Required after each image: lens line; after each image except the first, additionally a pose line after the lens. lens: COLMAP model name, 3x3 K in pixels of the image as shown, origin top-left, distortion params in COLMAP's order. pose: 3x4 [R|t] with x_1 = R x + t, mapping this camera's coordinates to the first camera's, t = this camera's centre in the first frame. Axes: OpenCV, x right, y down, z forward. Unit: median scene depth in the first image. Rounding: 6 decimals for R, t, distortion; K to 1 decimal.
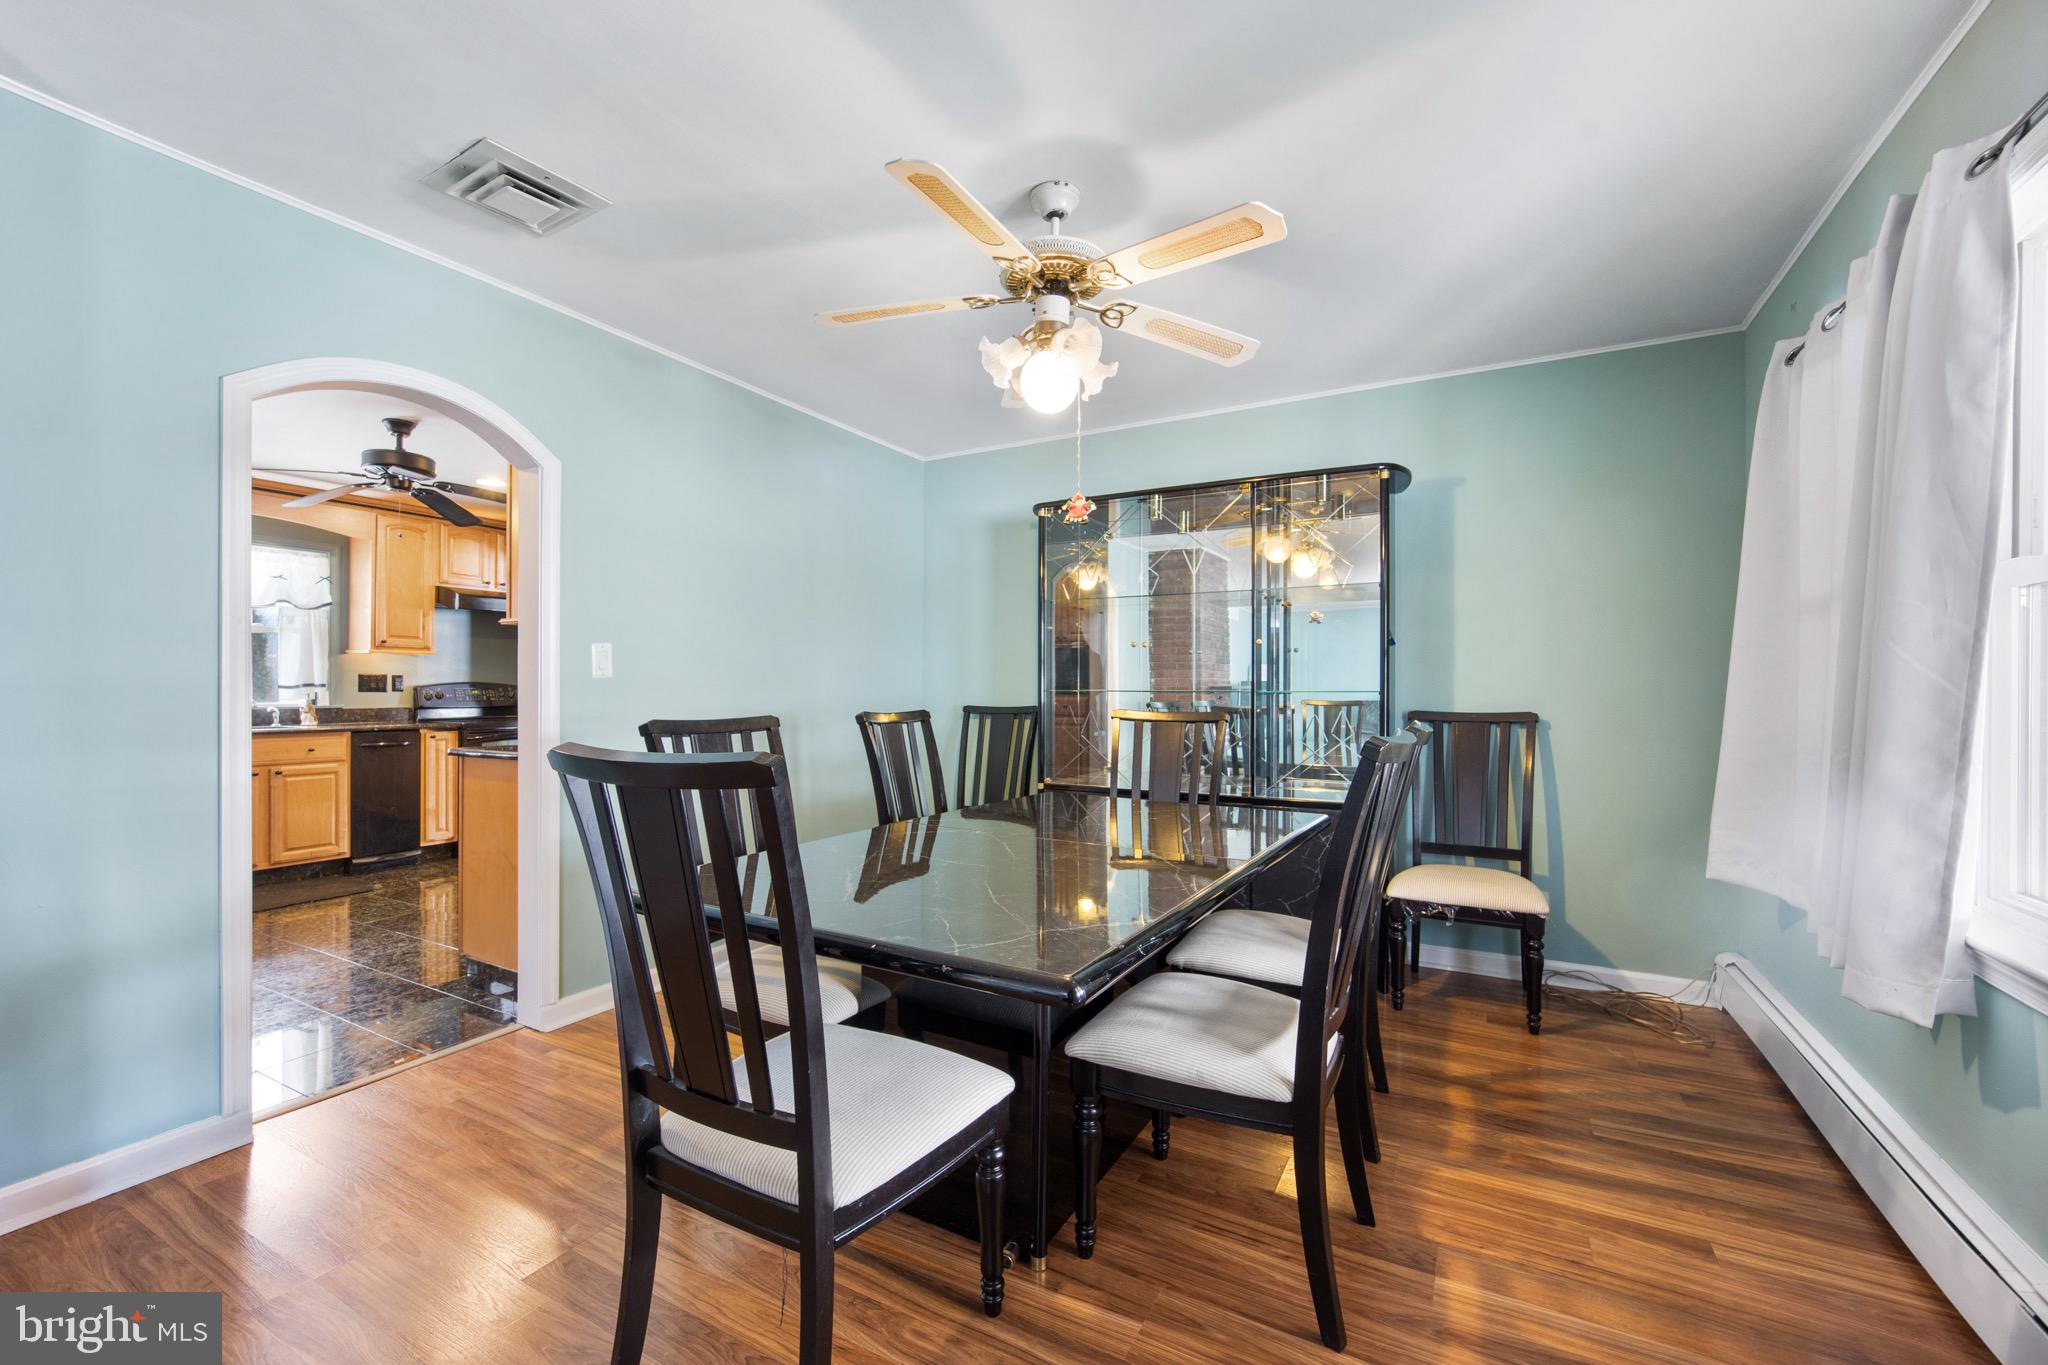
lens RADIAL K [[843.1, 0, 1014.7], [0, 843.1, 687.1], [0, 0, 1]] dist [-0.001583, -0.000111]
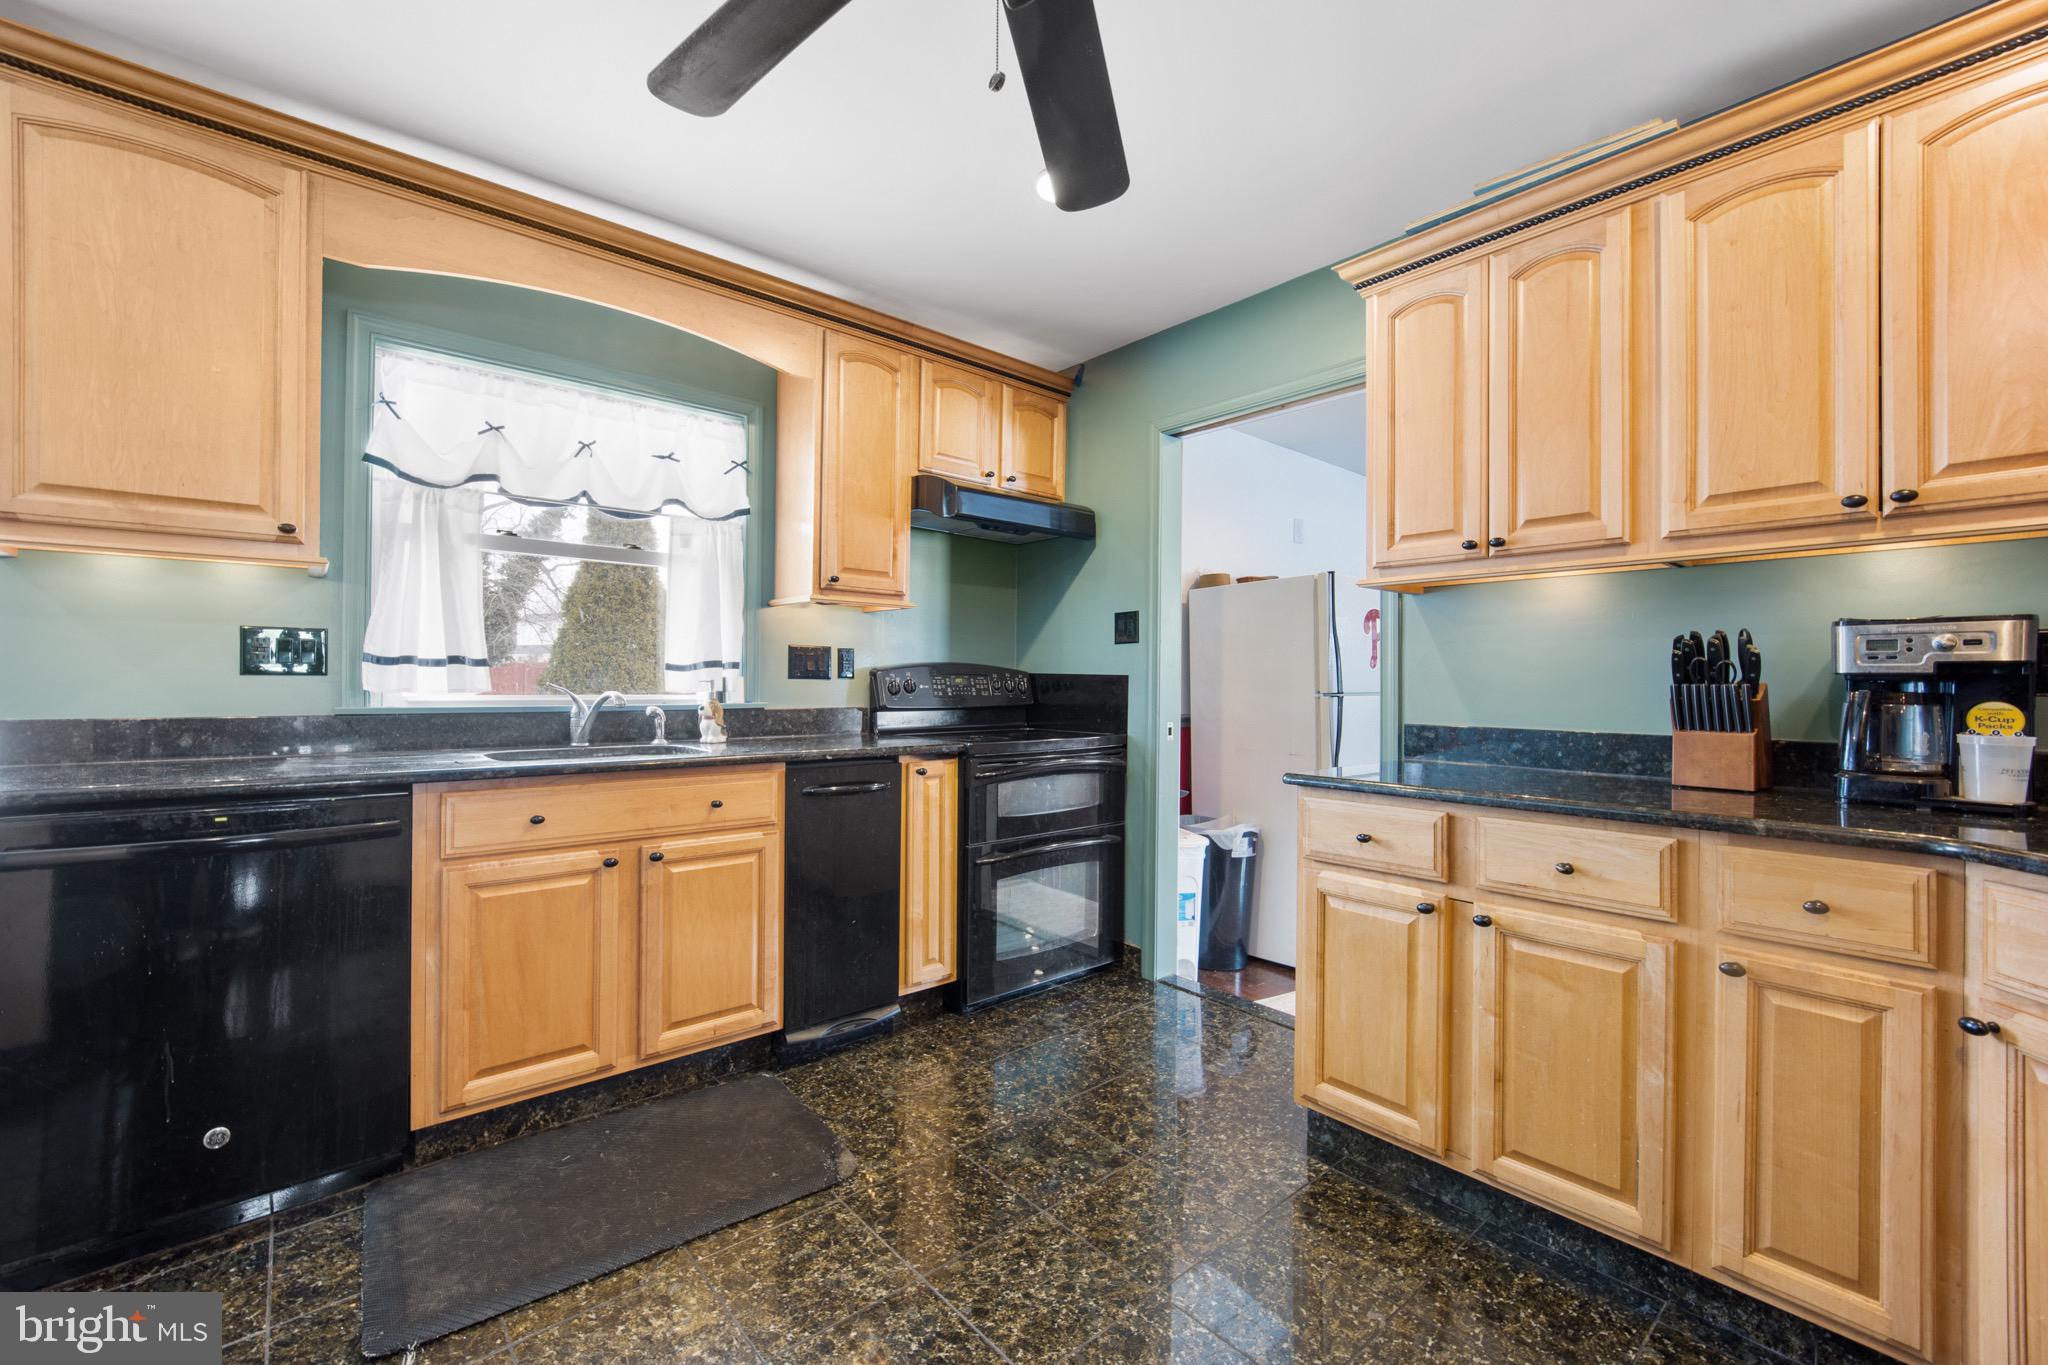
lens RADIAL K [[856.8, 0, 1024.0], [0, 856.8, 682.5], [0, 0, 1]] dist [0.001832, 0.000103]
pose [[0.938674, 0.008458, -0.344702, -0.465507], [-0.007592, 0.999964, 0.003863, 0.005229], [0.344722, -0.001009, 0.938704, 0.557445]]
